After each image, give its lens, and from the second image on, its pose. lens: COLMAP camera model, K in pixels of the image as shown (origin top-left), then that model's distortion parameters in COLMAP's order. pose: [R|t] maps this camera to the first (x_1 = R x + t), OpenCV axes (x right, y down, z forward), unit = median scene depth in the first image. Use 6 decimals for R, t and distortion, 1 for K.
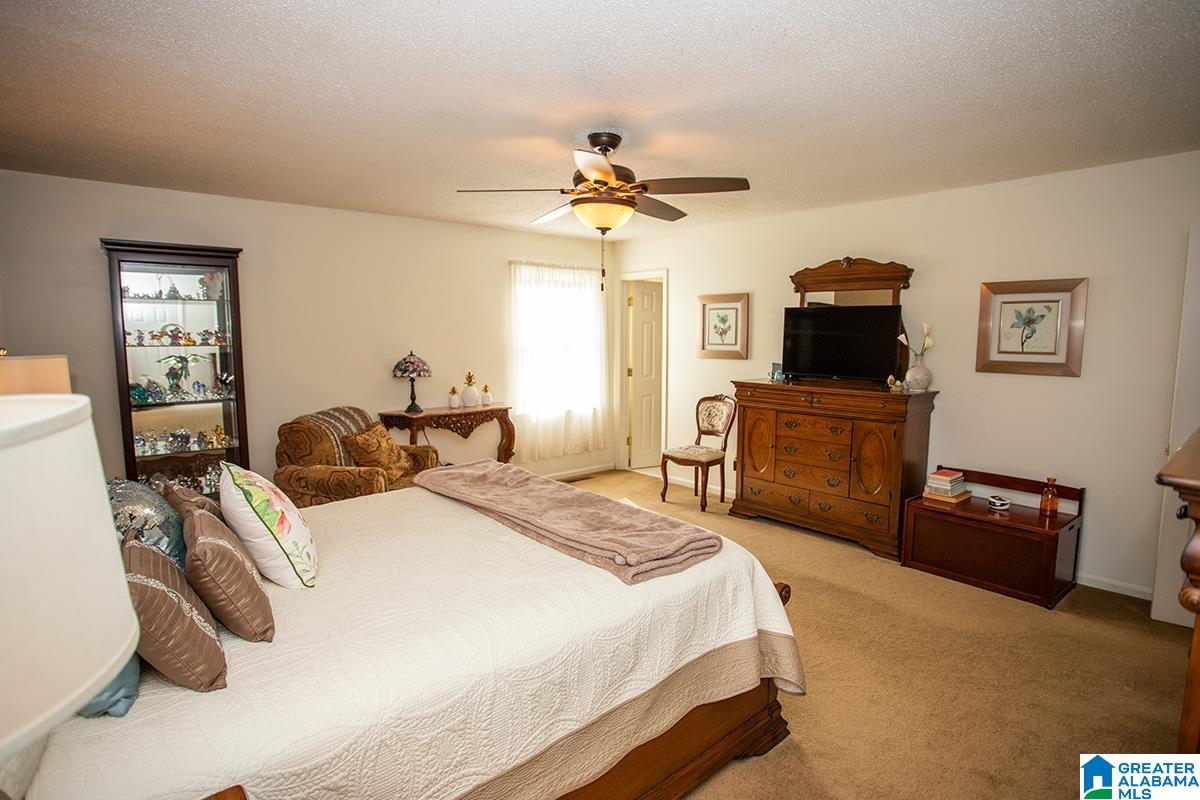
lens RADIAL K [[615.4, 0, 600.0], [0, 615.4, 400.0], [0, 0, 1]] dist [-0.099916, 0.040459]
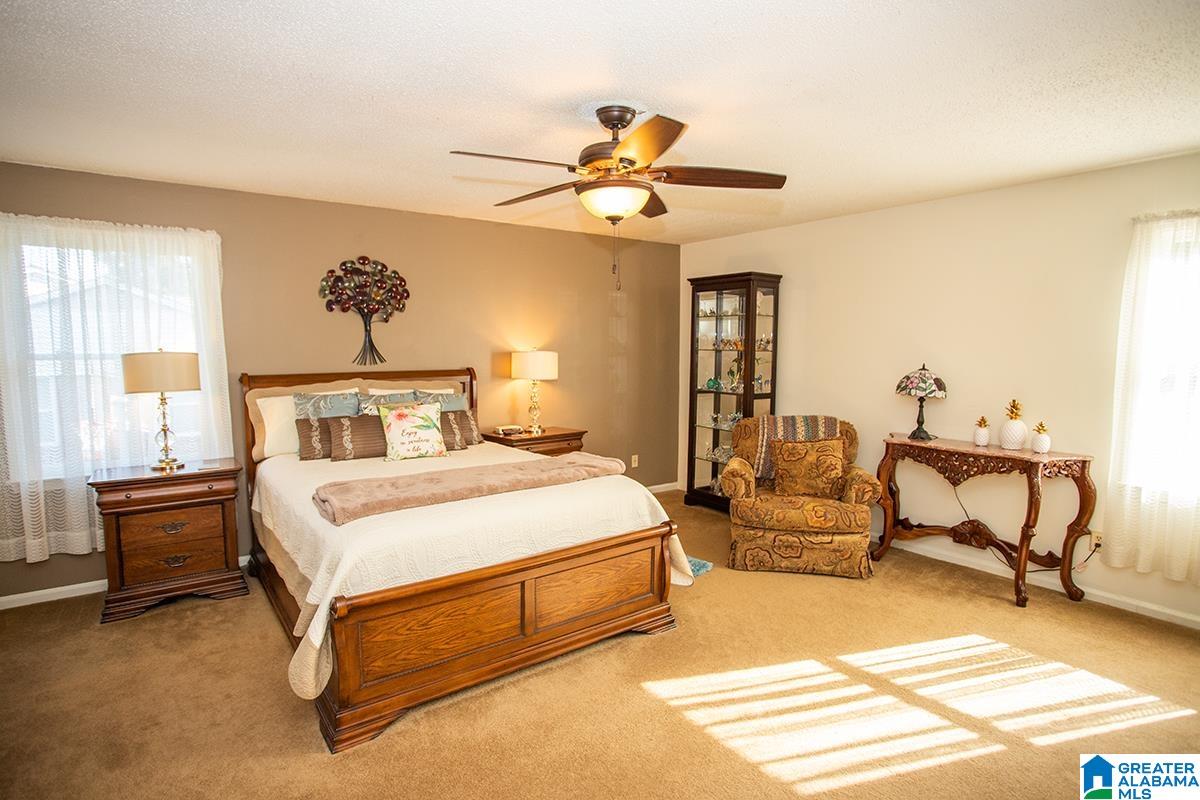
lens RADIAL K [[615.4, 0, 600.0], [0, 615.4, 400.0], [0, 0, 1]] dist [-0.099916, 0.040459]
pose [[-0.089769, 0.083808, -0.992430, 0.523608], [-0.106925, 0.989883, 0.093265, -0.061010], [0.990206, 0.114488, -0.079900, 0.637370]]
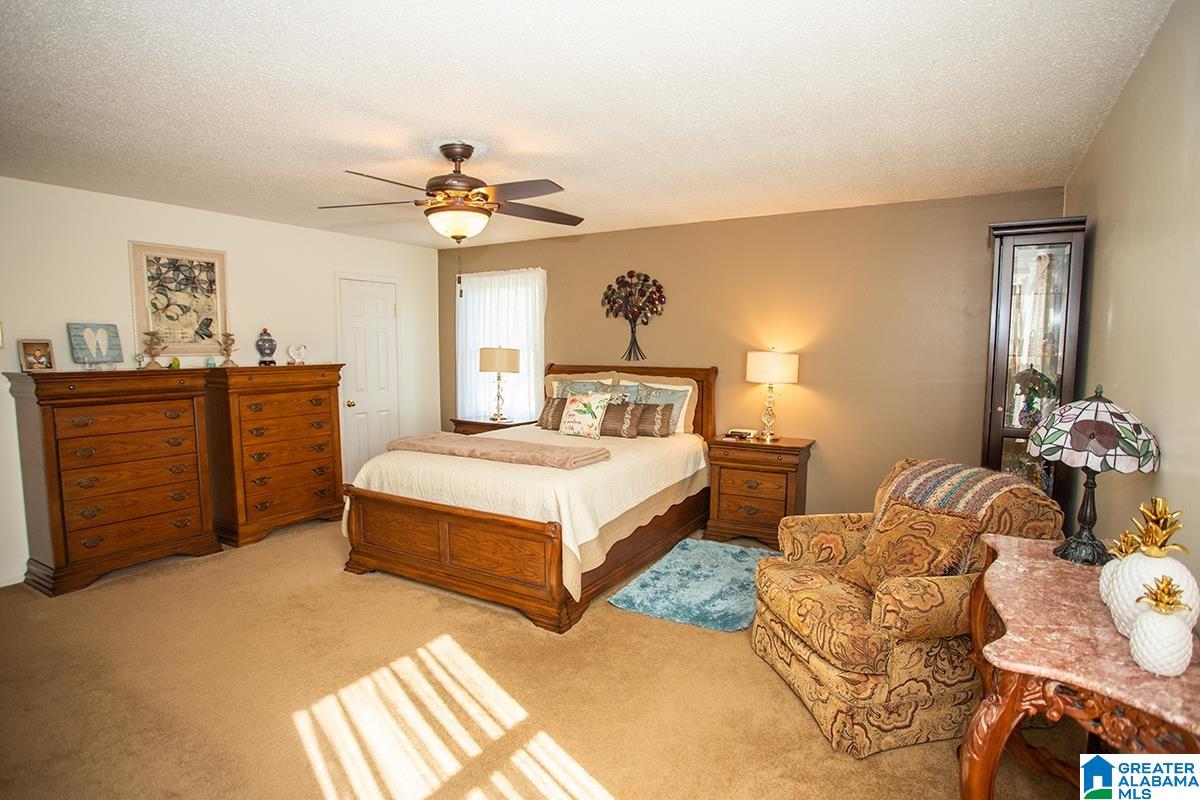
lens RADIAL K [[615.4, 0, 600.0], [0, 615.4, 400.0], [0, 0, 1]] dist [-0.099916, 0.040459]
pose [[-0.951850, 0.018427, -0.306011, 0.050930], [-0.040191, 0.982076, 0.184151, -0.122494], [0.303919, 0.187583, -0.934048, 1.237155]]
